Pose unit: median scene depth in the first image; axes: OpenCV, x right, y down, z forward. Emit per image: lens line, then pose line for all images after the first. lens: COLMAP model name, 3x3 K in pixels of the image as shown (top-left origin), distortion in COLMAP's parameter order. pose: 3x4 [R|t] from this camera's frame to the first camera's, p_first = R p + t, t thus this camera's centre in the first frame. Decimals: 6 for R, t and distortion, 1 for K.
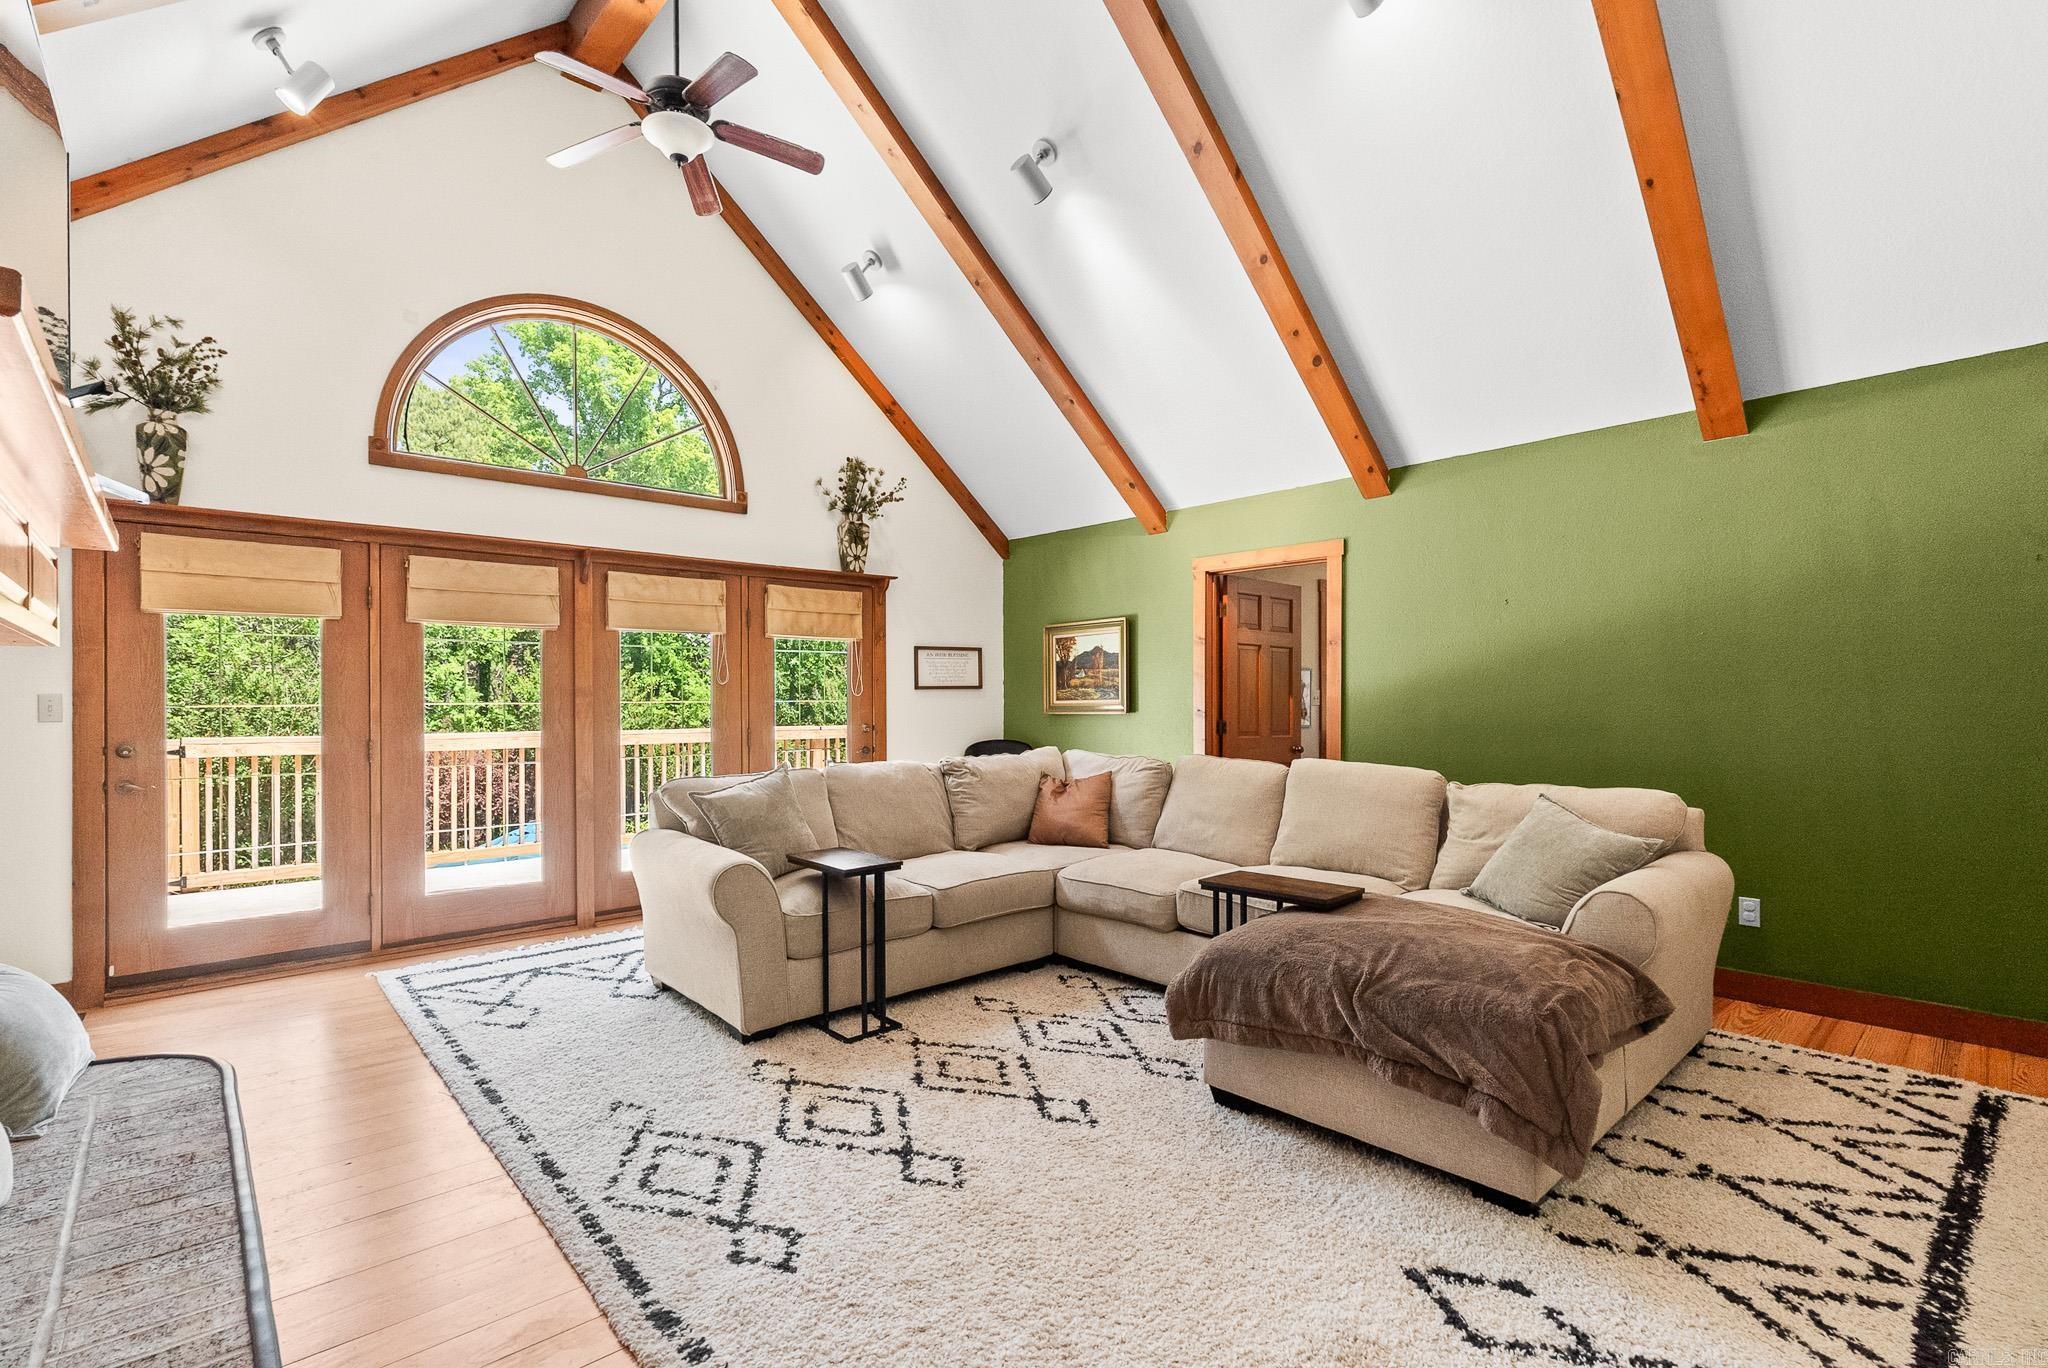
lens RADIAL K [[939.5, 0, 1023.0], [0, 939.5, 696.2], [0, 0, 1]] dist [-0.002294, 0.000930]
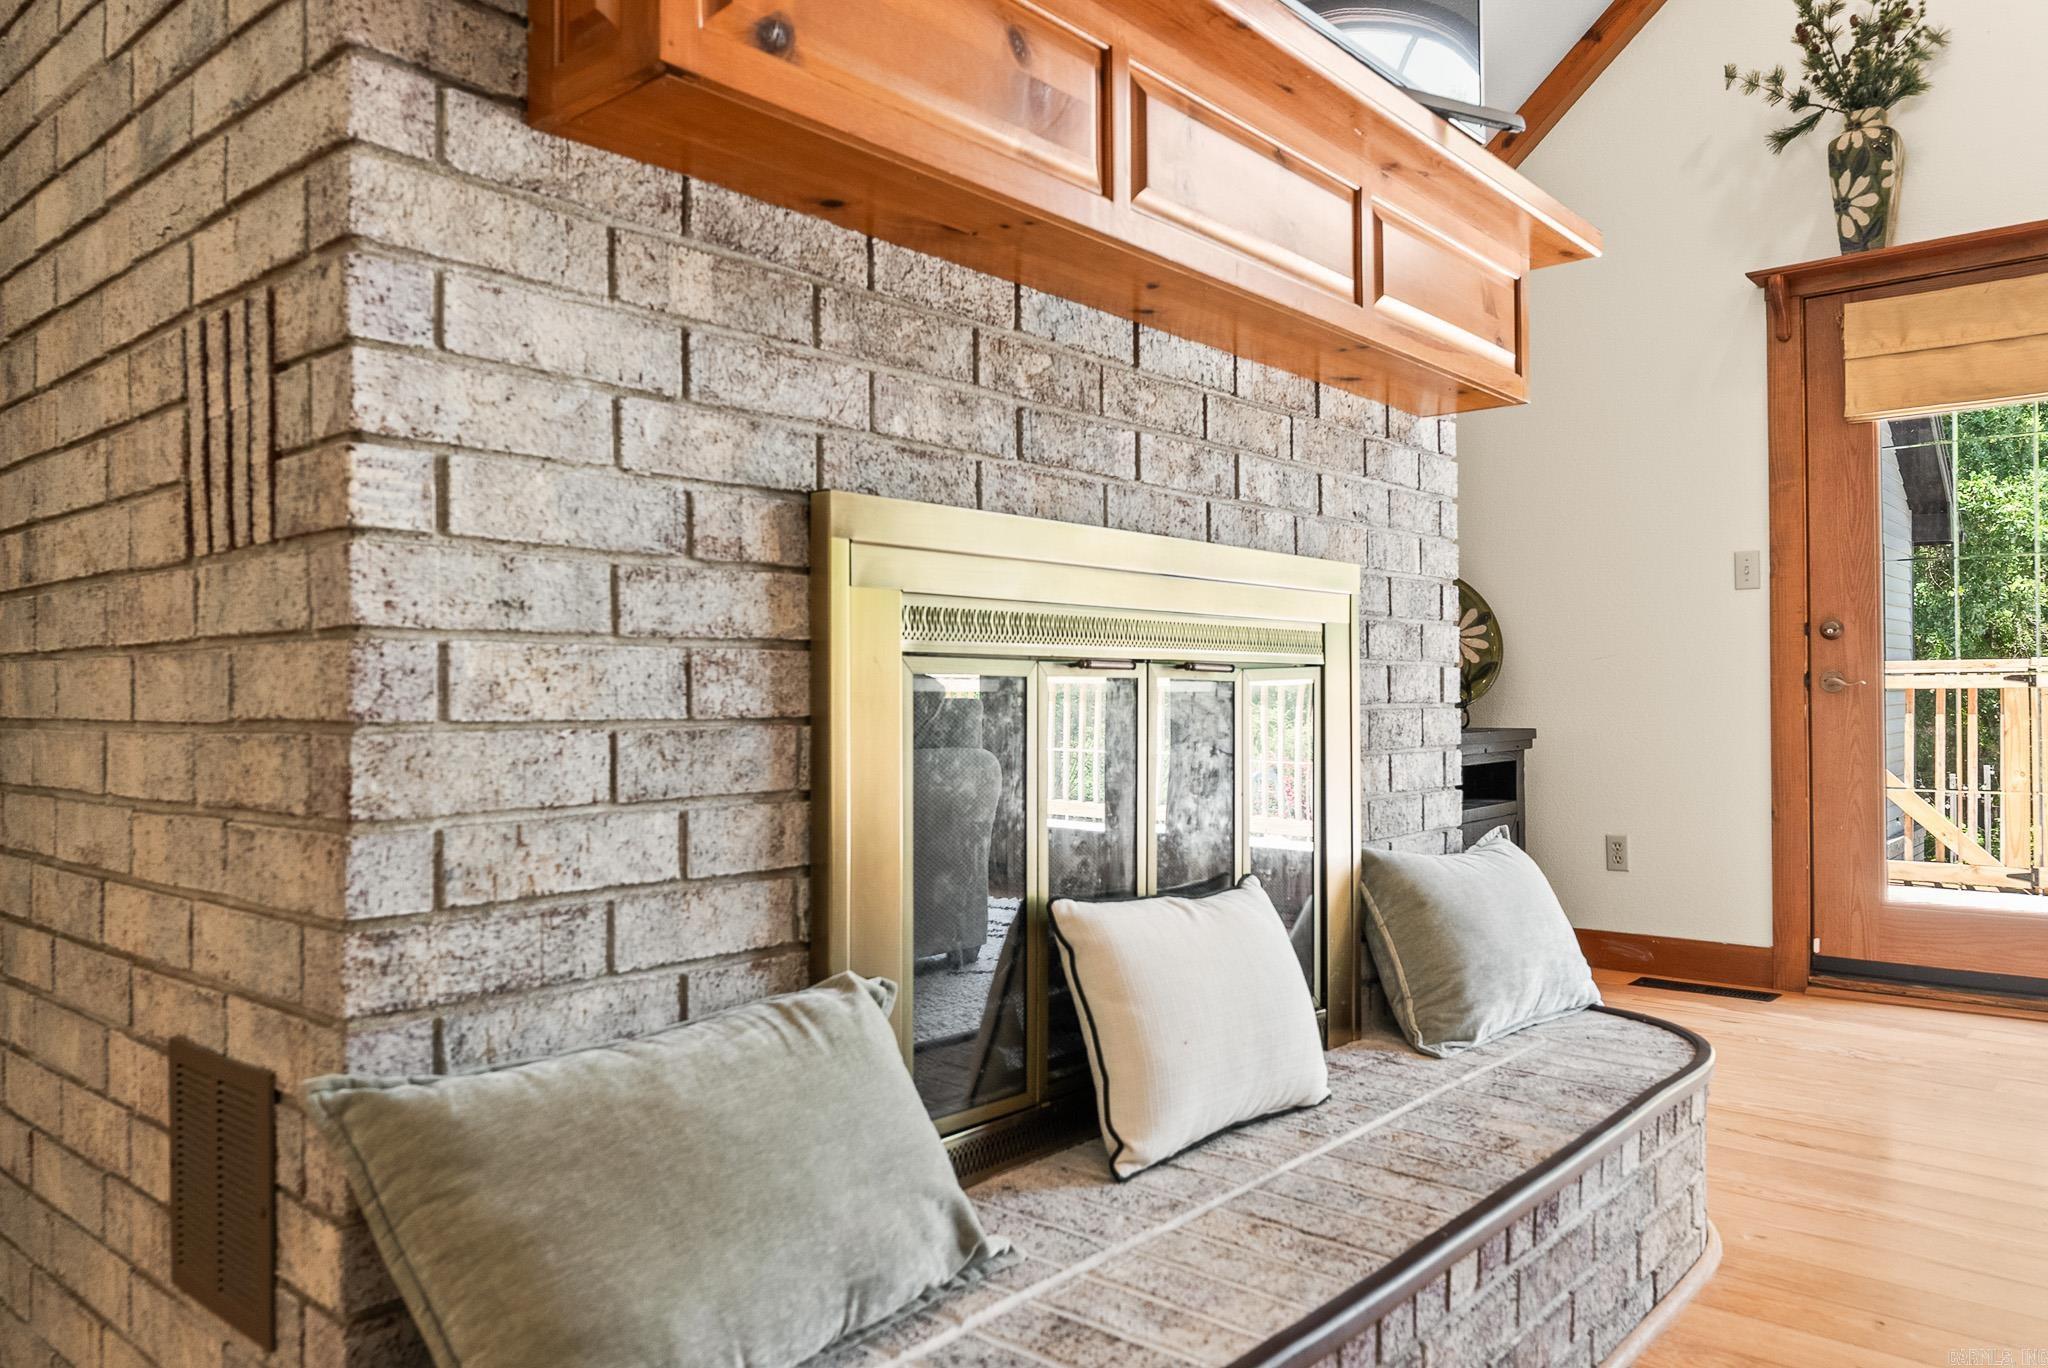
lens RADIAL K [[1418.8, 0, 1022.3], [0, 1418.8, 685.5], [0, 0, 1]] dist [-0.007421, -0.005832]
pose [[0.118636, -0.003526, -0.992932, -0.003535], [0.009093, 0.999956, -0.002465, 0.098057], [0.992896, -0.008736, 0.118663, 0.295490]]
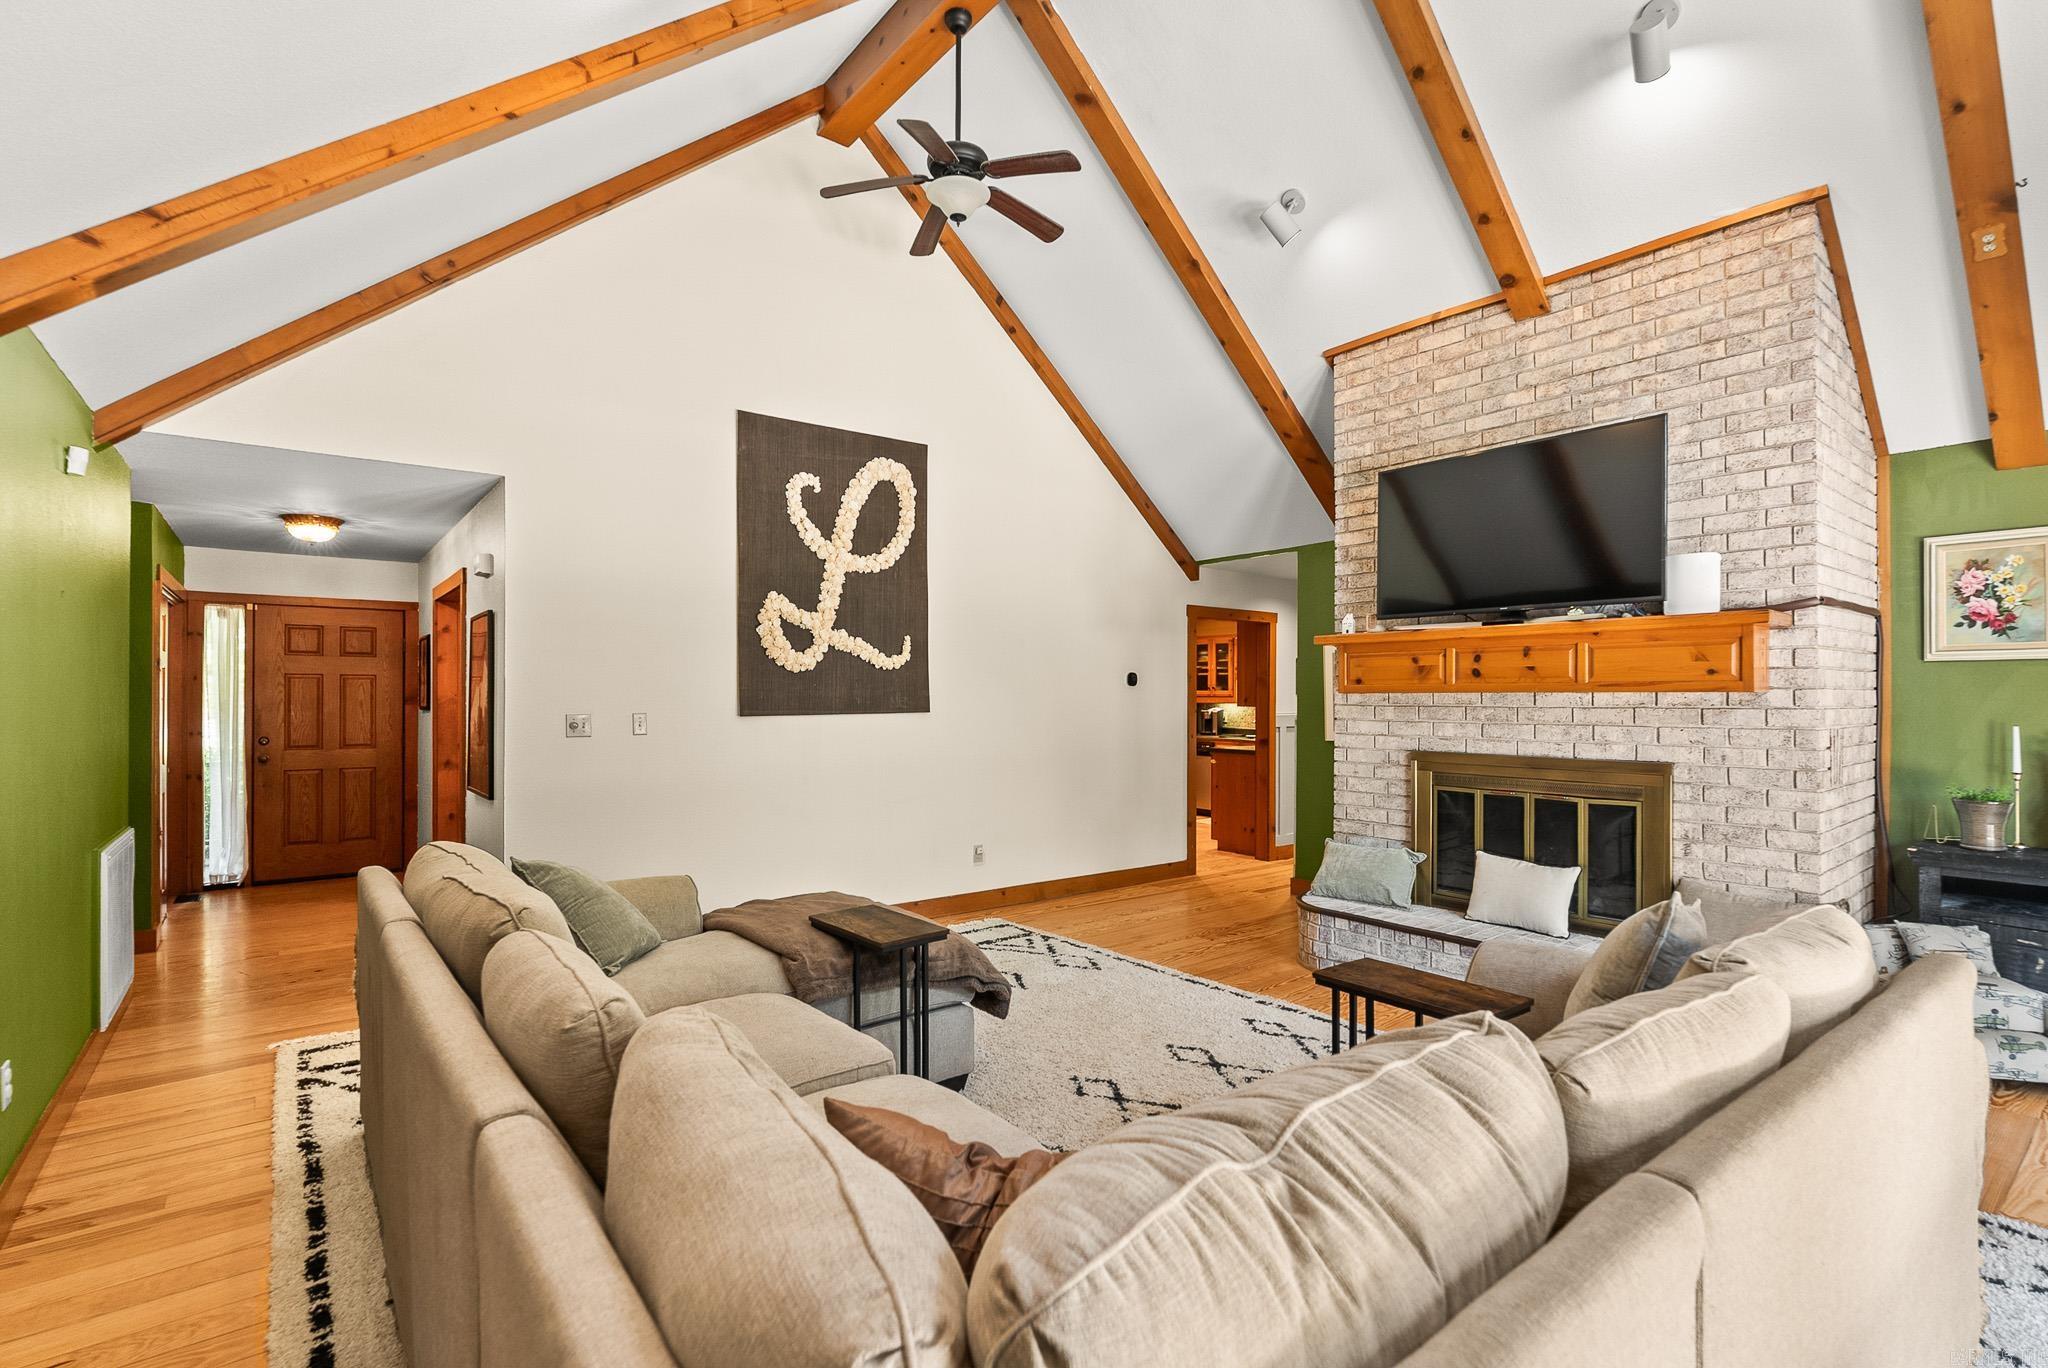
lens RADIAL K [[939.5, 0, 1023.3], [0, 939.5, 691.1], [0, 0, 1]] dist [-0.002294, 0.000930]
pose [[-0.997237, 0.005049, 0.074111, 0.034341], [0.004378, 0.999948, -0.009218, -0.030218], [-0.074153, -0.008868, -0.997207, 1.615015]]
